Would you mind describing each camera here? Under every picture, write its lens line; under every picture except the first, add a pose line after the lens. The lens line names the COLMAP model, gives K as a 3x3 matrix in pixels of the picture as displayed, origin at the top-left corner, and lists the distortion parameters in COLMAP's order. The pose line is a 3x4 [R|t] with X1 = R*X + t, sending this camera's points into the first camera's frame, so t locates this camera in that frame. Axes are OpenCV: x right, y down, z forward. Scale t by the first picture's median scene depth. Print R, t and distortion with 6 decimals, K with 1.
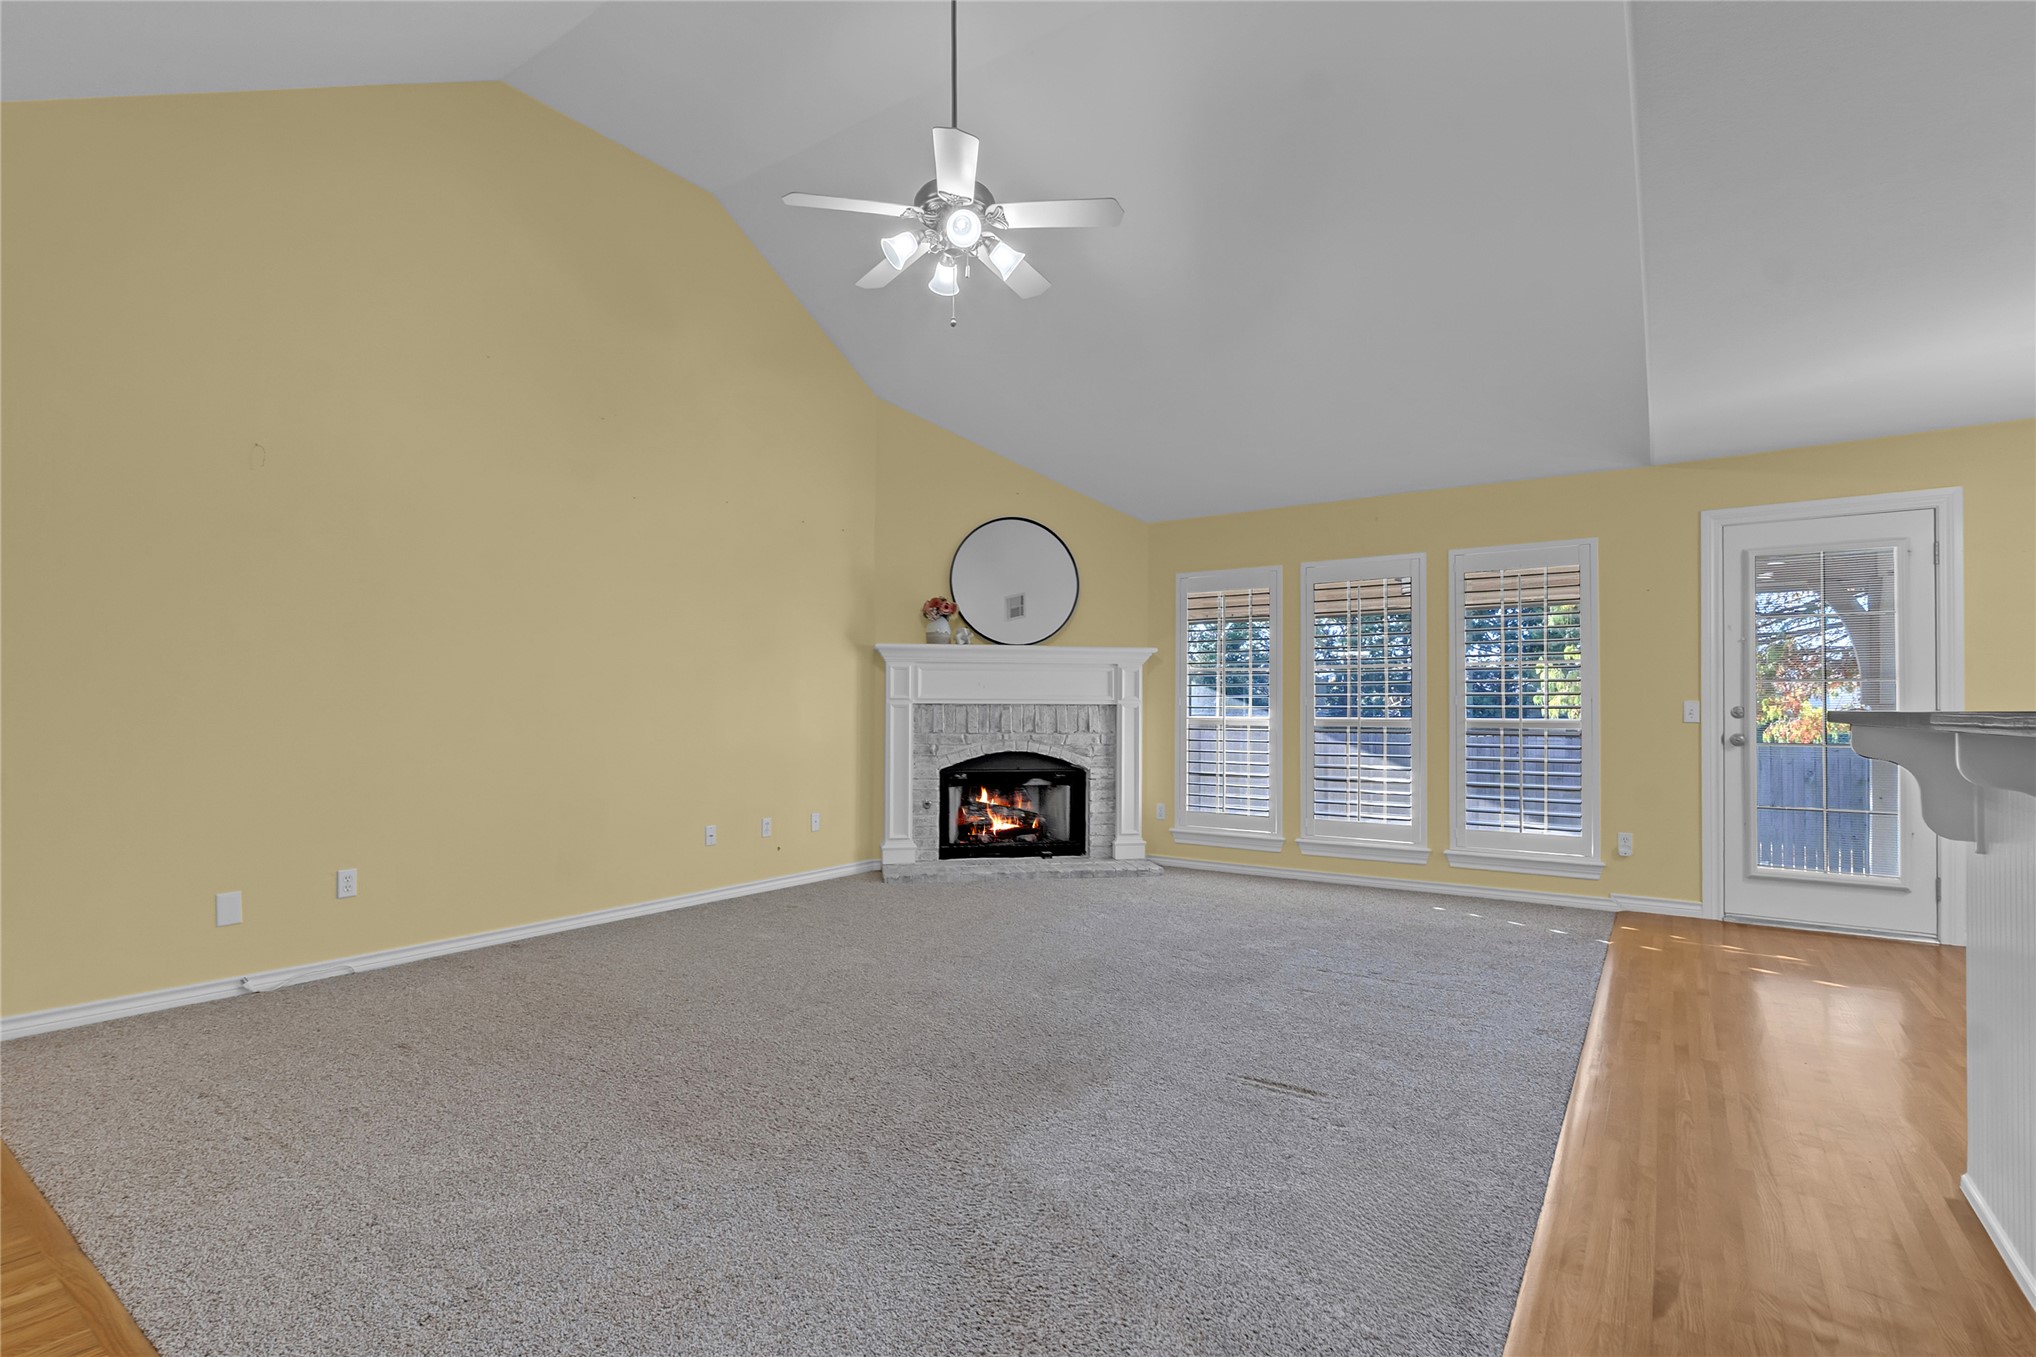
lens RADIAL K [[967.1, 0, 1006.1], [0, 967.1, 687.9], [0, 0, 1]] dist [-0.000809, -0.002189]
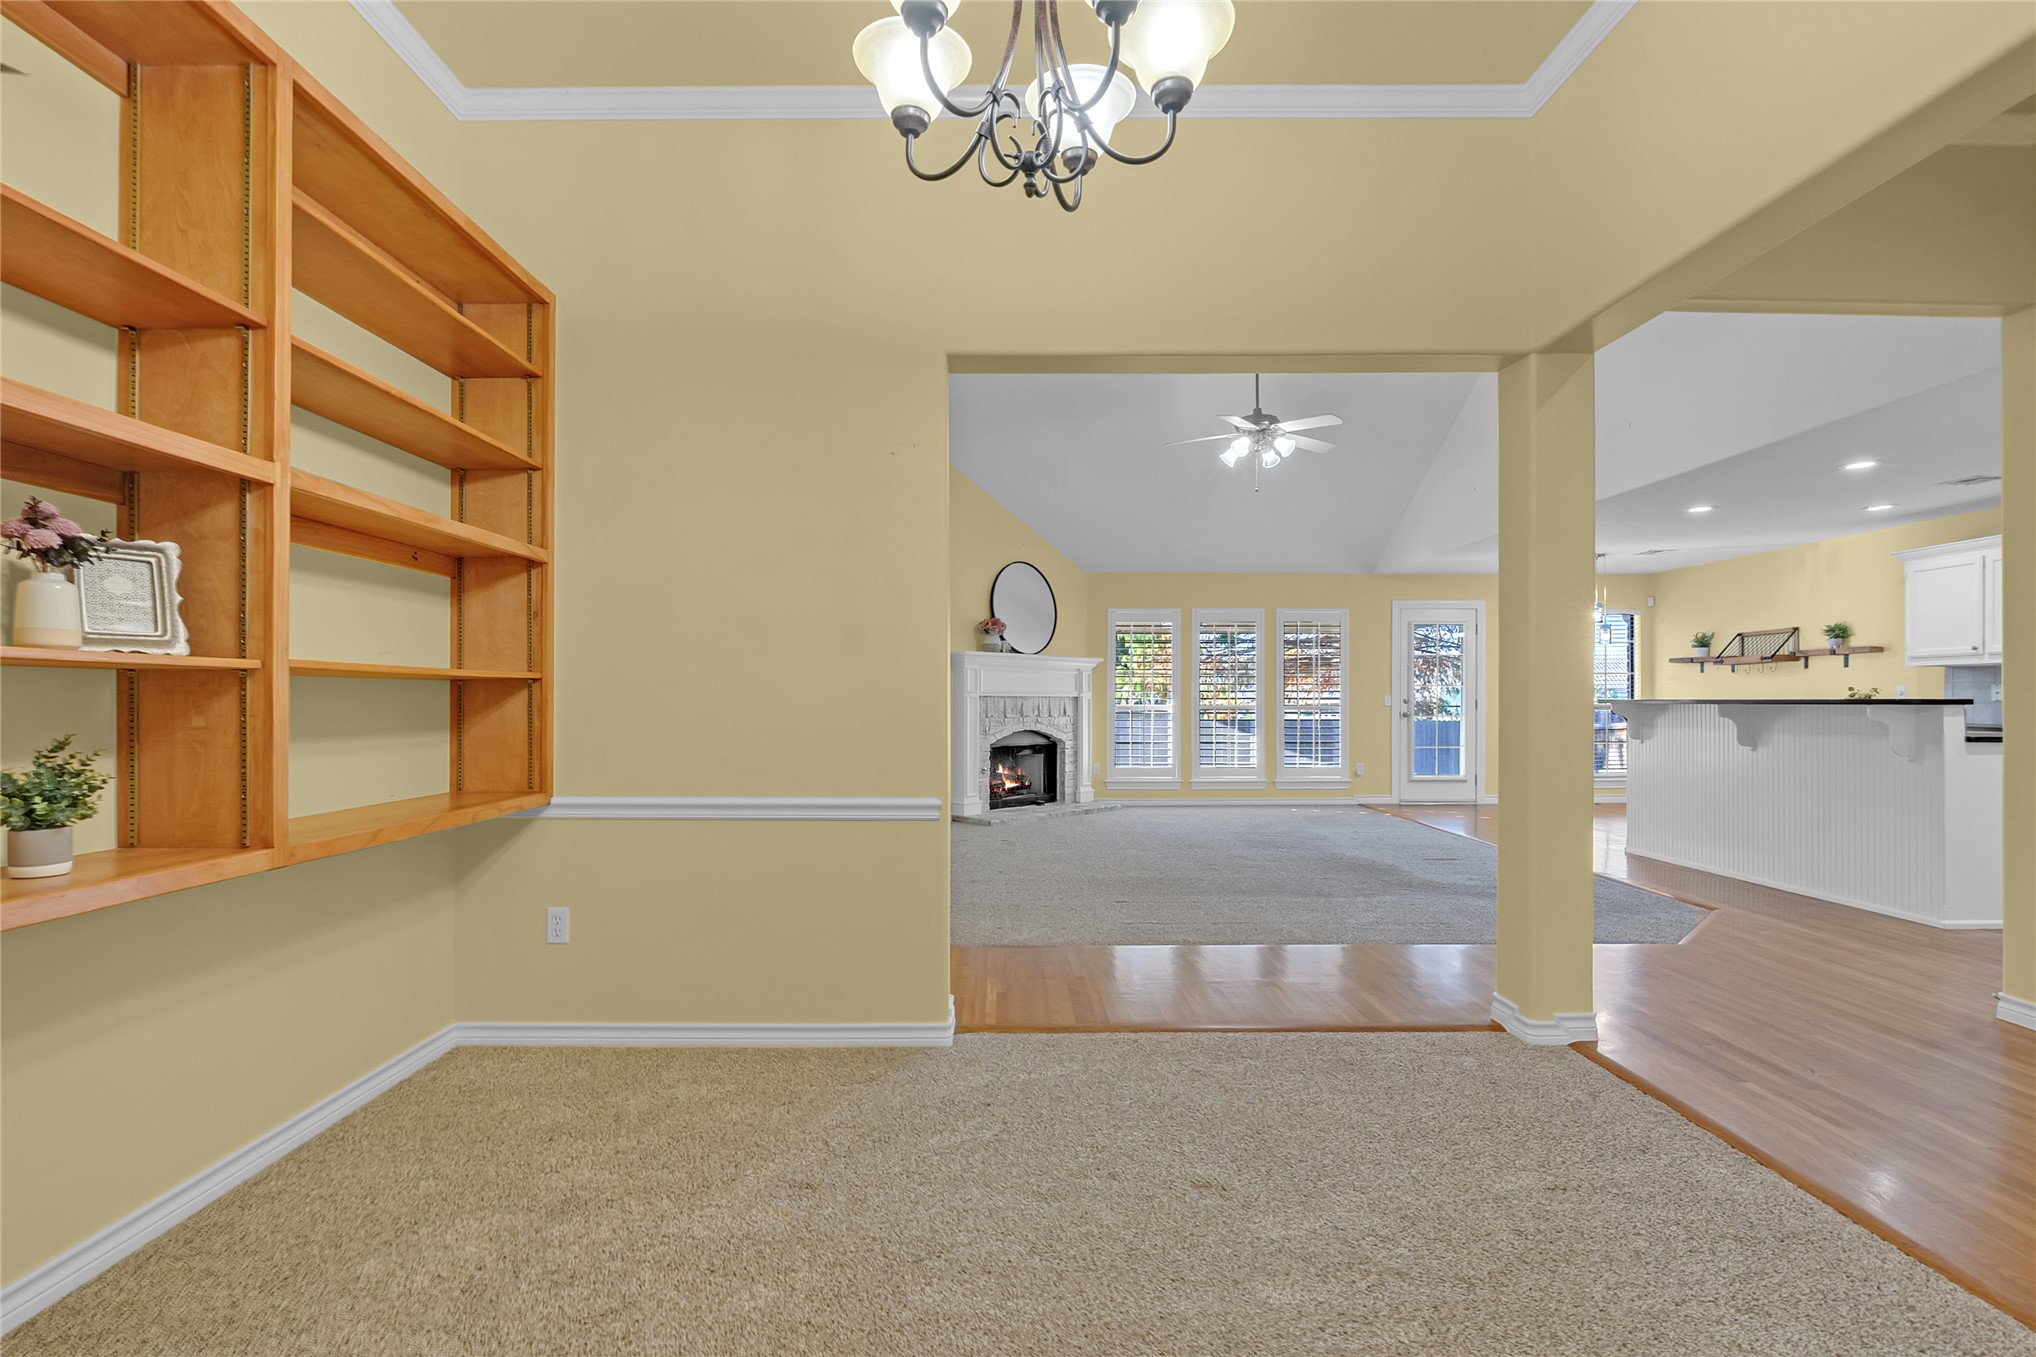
lens RADIAL K [[957.3, 0, 1028.0], [0, 957.3, 696.3], [0, 0, 1]] dist [-0.012404, 0.002859]
pose [[0.806240, 0.001424, 0.591586, -0.837575], [-0.011882, 0.999834, 0.013787, -0.002700], [-0.591469, -0.018145, 0.806124, -0.121442]]
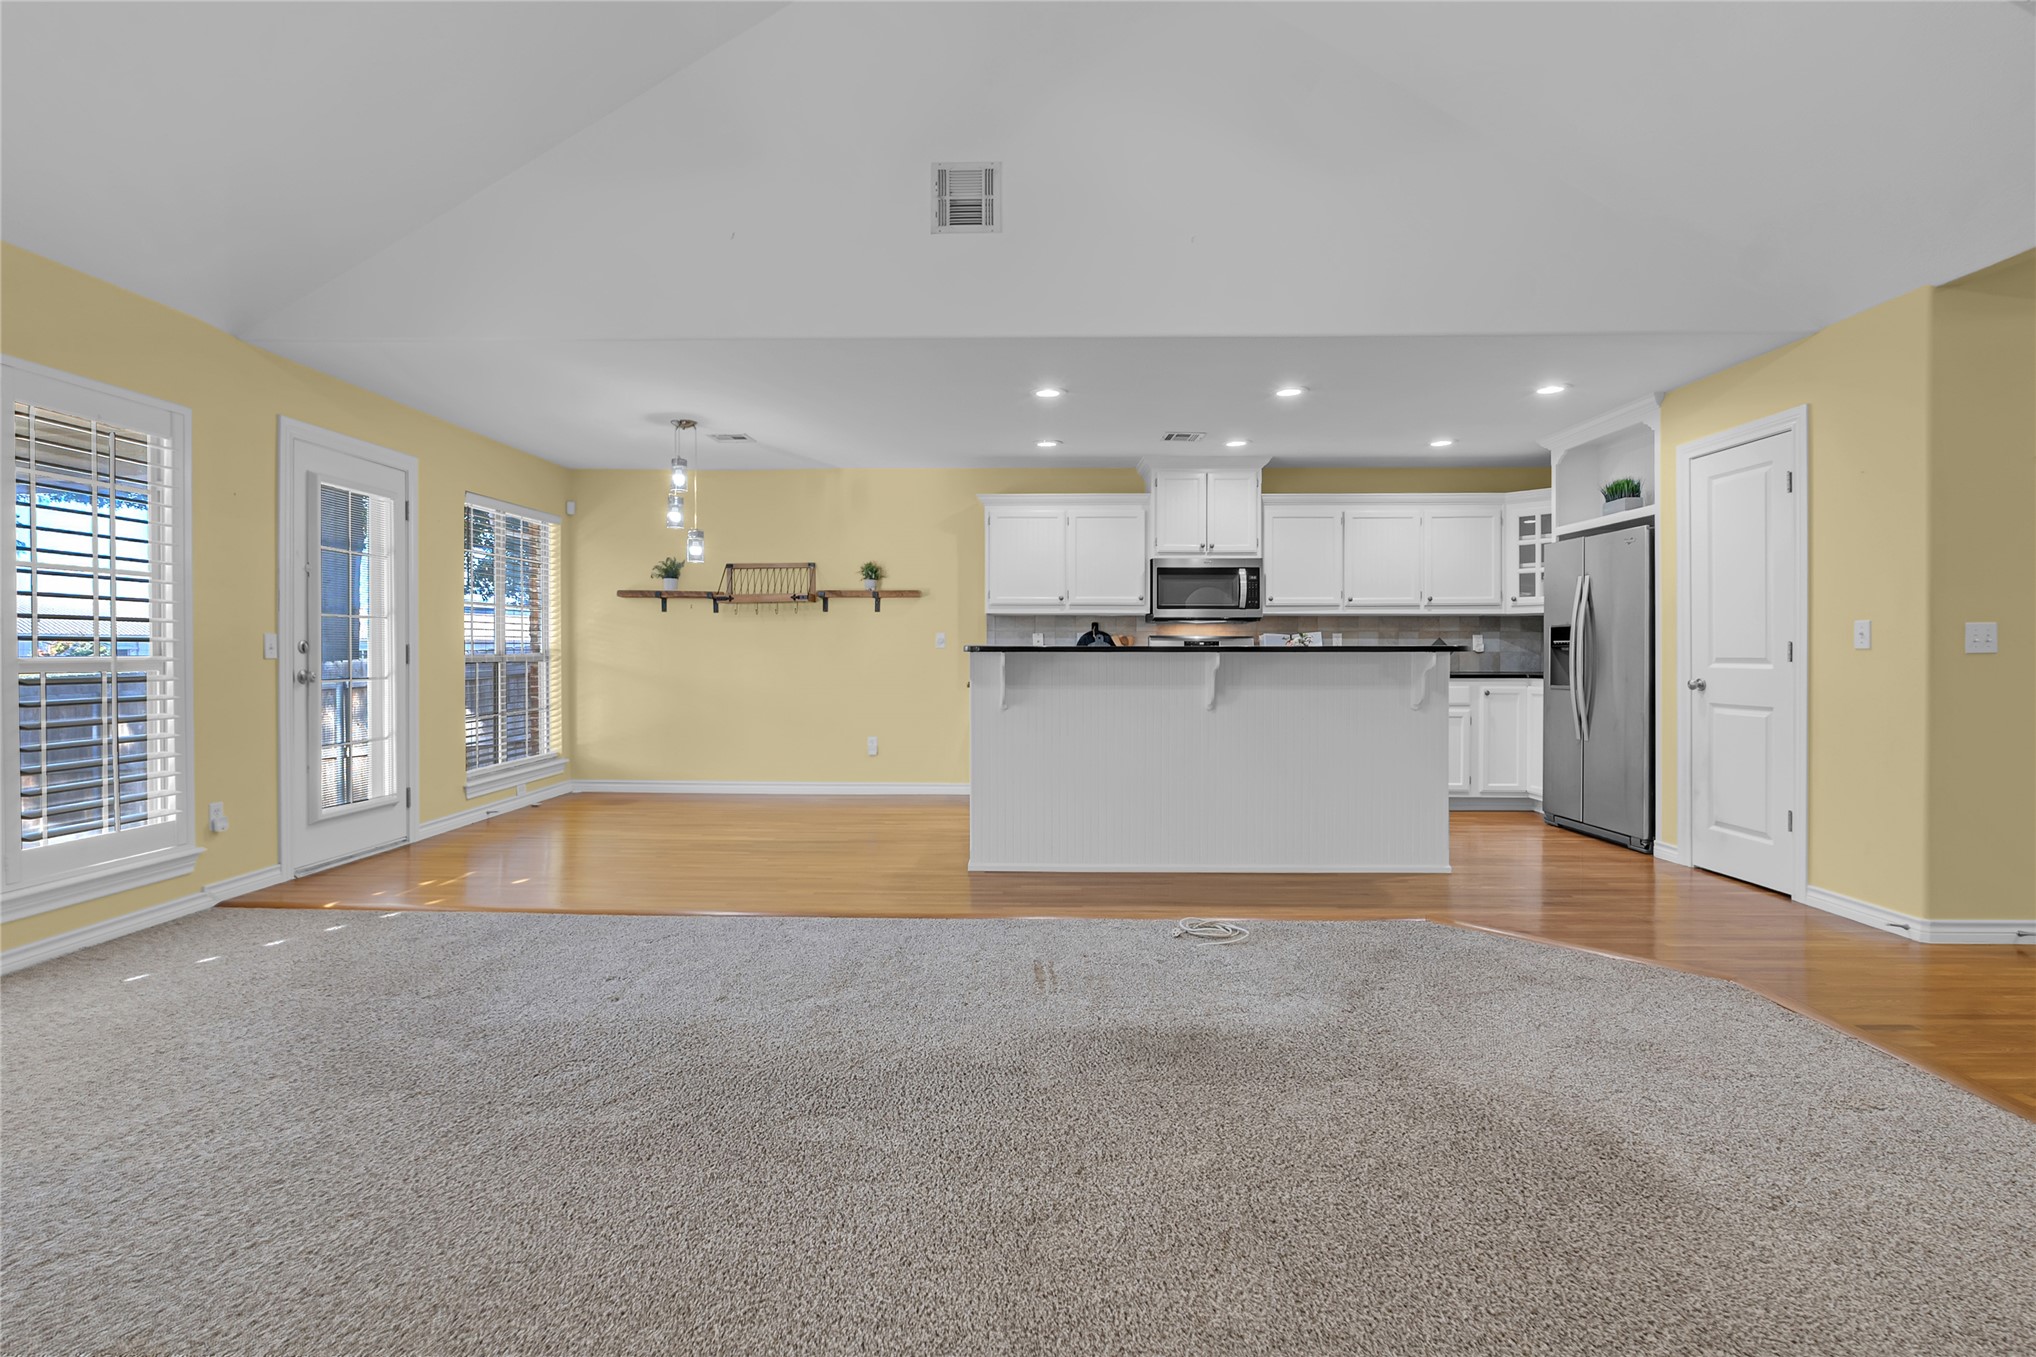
lens RADIAL K [[940.8, 0, 984.5], [0, 940.8, 663.2], [0, 0, 1]] dist [-0.015616, 0.002037]
pose [[-0.547224, -0.012400, 0.836894, -0.265046], [-0.020393, 0.999791, 0.001480, 0.019953], [-0.836738, -0.016257, -0.547363, 0.727920]]
